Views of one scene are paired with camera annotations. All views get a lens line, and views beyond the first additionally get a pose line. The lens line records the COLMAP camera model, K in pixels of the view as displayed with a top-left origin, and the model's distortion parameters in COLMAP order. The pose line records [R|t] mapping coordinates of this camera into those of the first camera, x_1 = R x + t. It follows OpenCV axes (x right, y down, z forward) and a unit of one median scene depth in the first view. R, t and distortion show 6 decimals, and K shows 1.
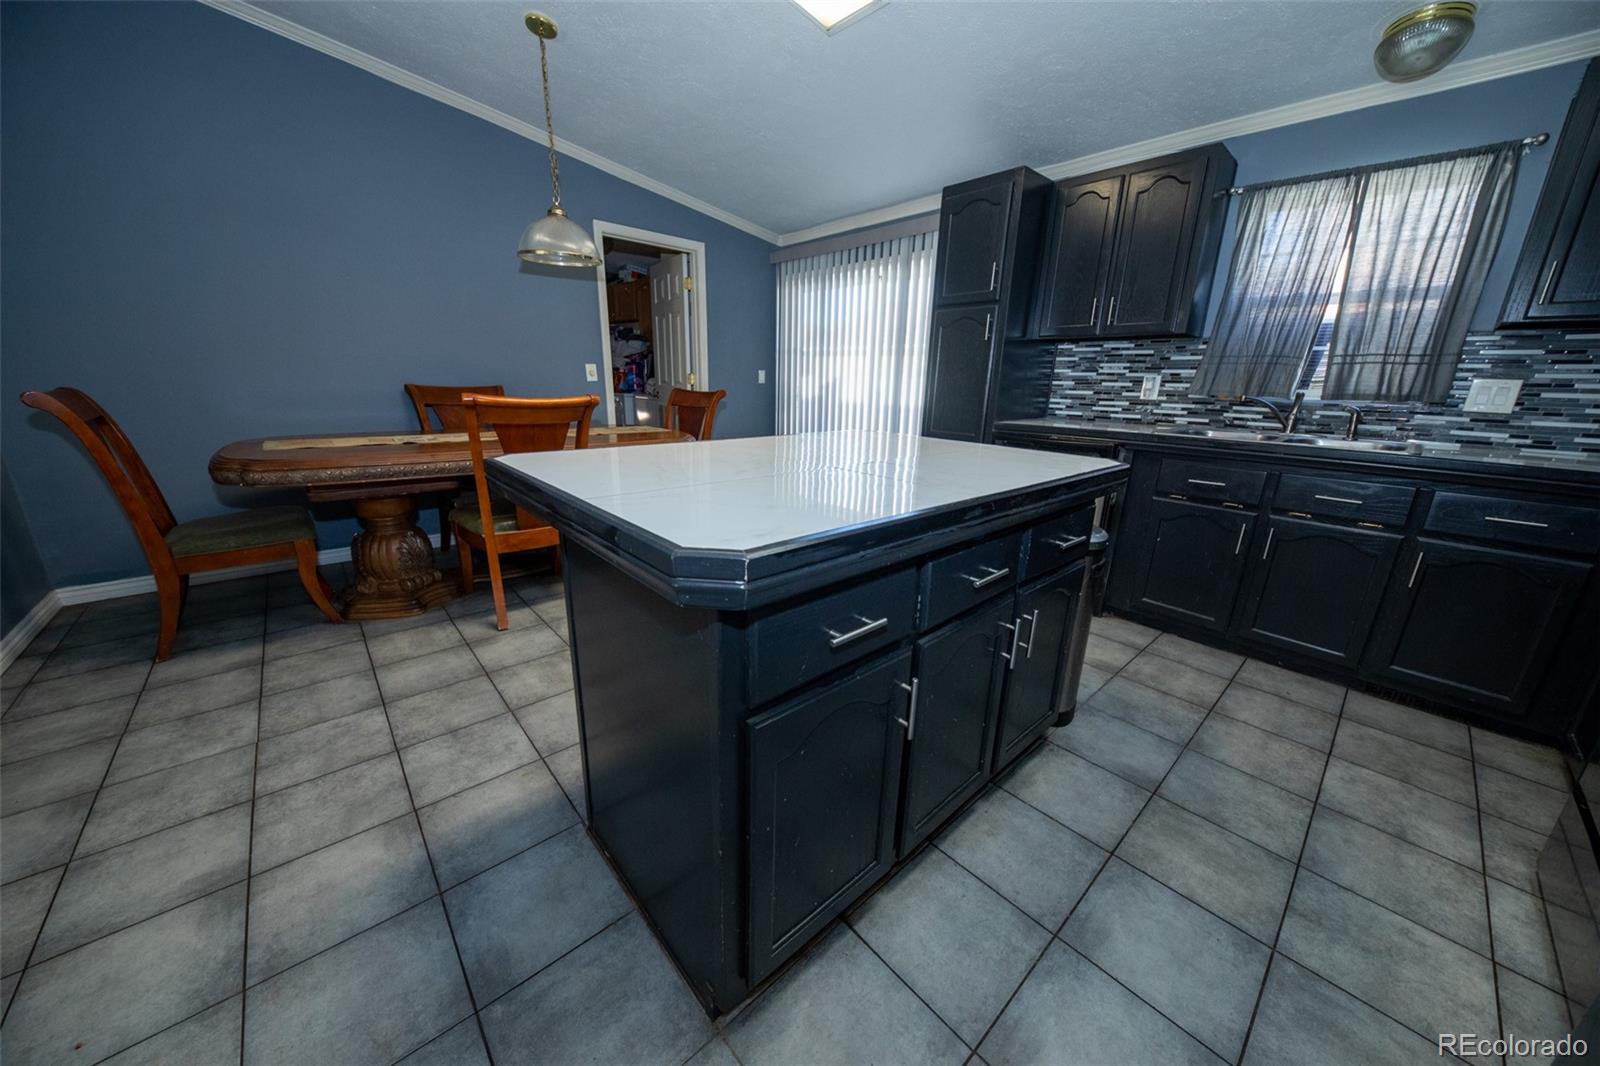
lens RADIAL K [[548.8, 0, 802.0], [0, 548.8, 535.6], [0, 0, 1]] dist [0.008162, -0.006152]
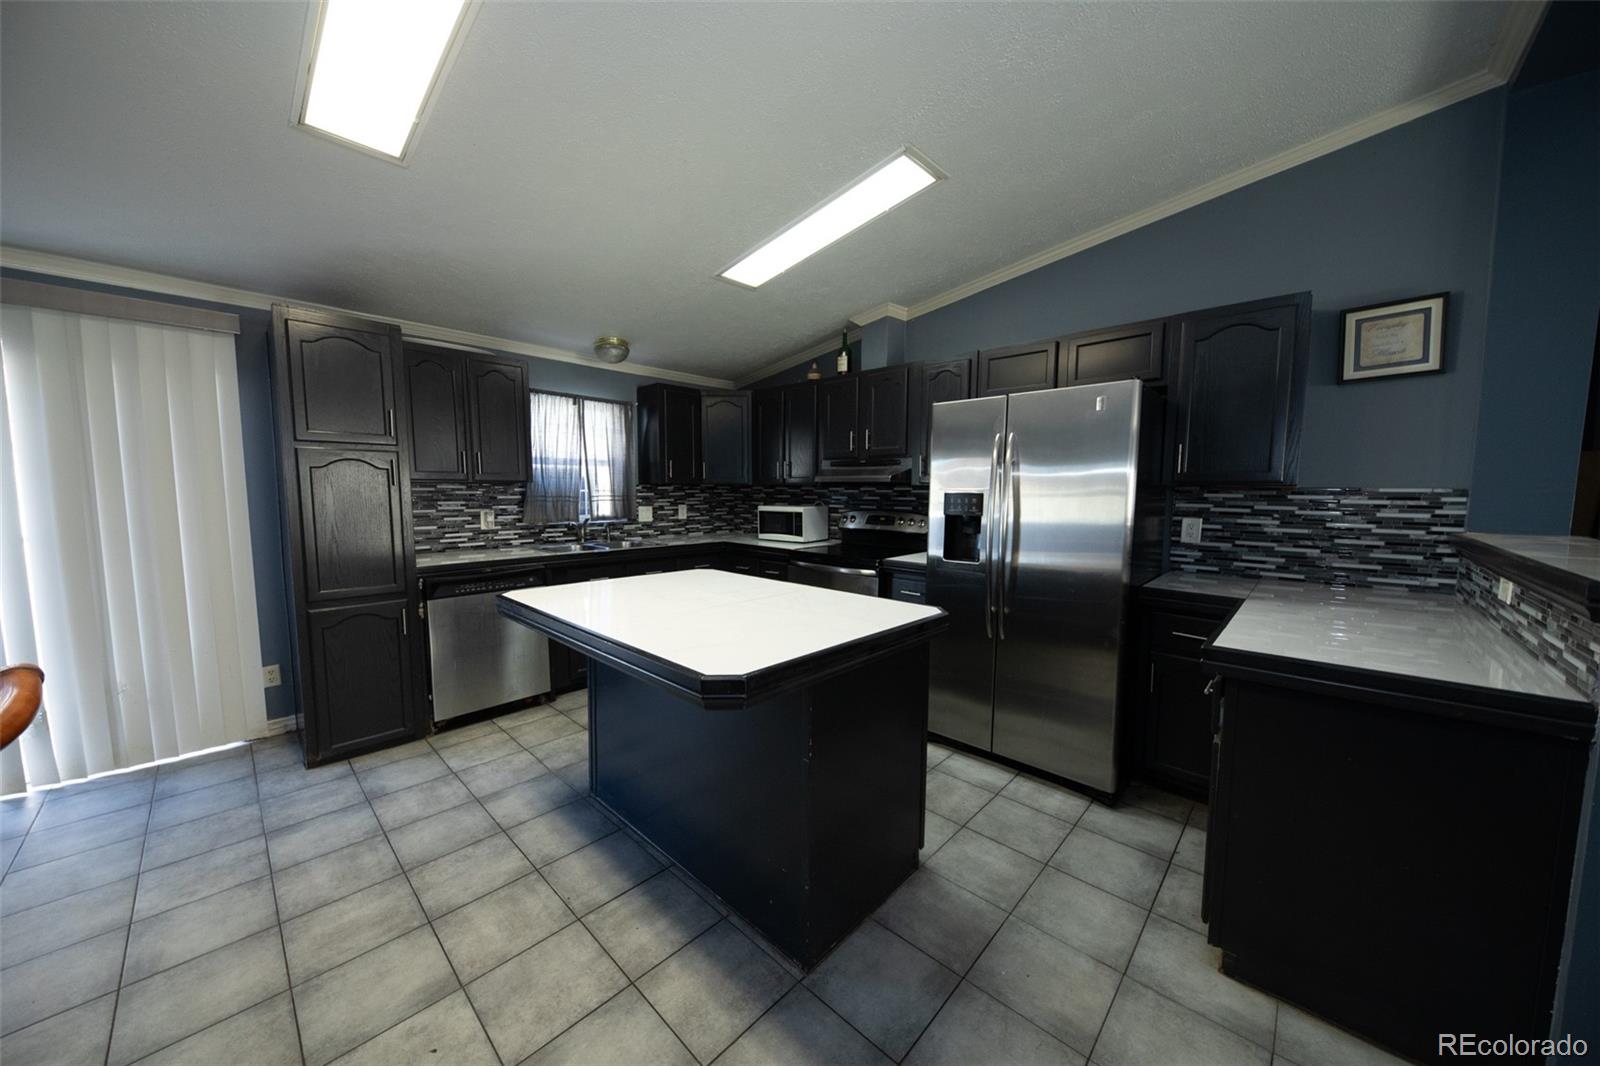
lens RADIAL K [[546.6, 0, 797.6], [0, 546.6, 535.4], [0, 0, 1]] dist [0.010059, -0.006347]
pose [[-0.078865, -0.107681, 0.991052, -0.876442], [0.268580, 0.955093, 0.125147, -0.274367], [-0.960023, 0.276047, -0.046403, 0.536216]]
